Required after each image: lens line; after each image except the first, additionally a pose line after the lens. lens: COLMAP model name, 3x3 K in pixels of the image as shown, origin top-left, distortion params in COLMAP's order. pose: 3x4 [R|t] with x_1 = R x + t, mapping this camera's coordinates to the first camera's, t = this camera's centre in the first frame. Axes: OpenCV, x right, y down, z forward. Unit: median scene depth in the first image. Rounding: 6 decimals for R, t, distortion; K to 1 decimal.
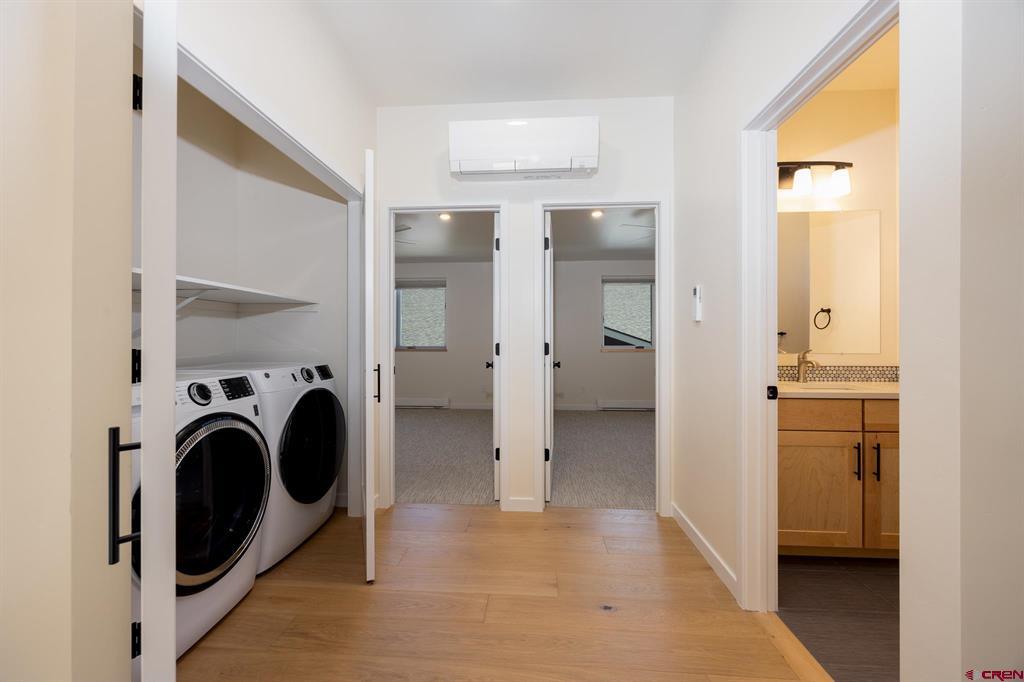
lens RADIAL K [[395.9, 0, 511.4], [0, 395.9, 338.3], [0, 0, 1]] dist [0.000160, 0.000091]
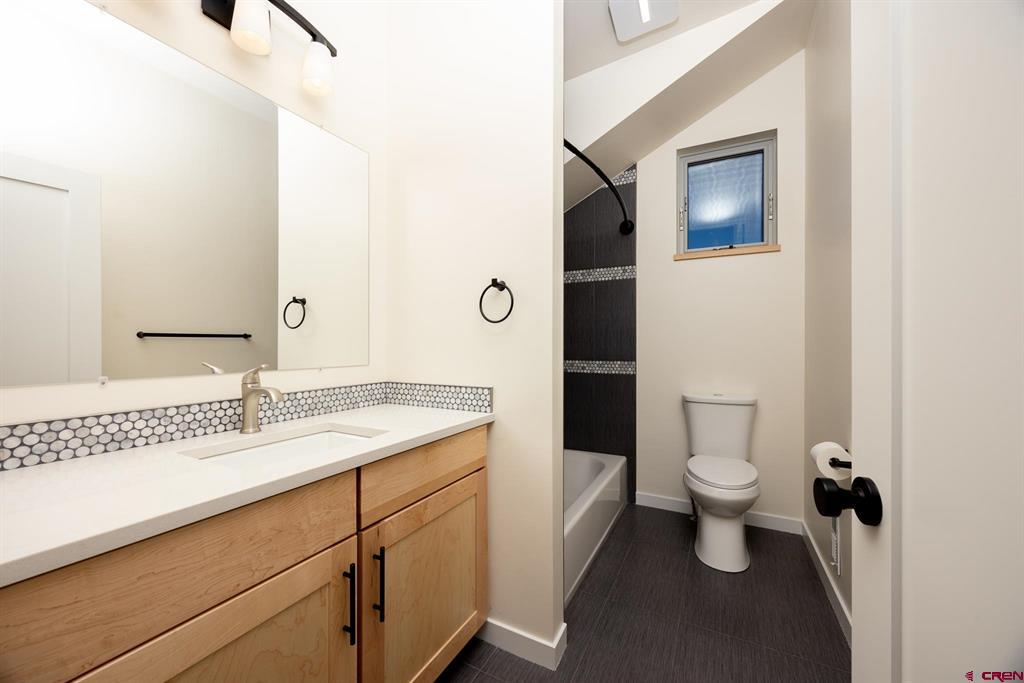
lens RADIAL K [[395.9, 0, 511.4], [0, 395.9, 338.8], [0, 0, 1]] dist [0.000160, 0.000091]
pose [[0.407475, 0.010645, 0.913154, 0.415232], [-0.000149, 0.999933, -0.011591, 0.002266], [-0.913217, 0.004587, 0.407449, 0.504237]]
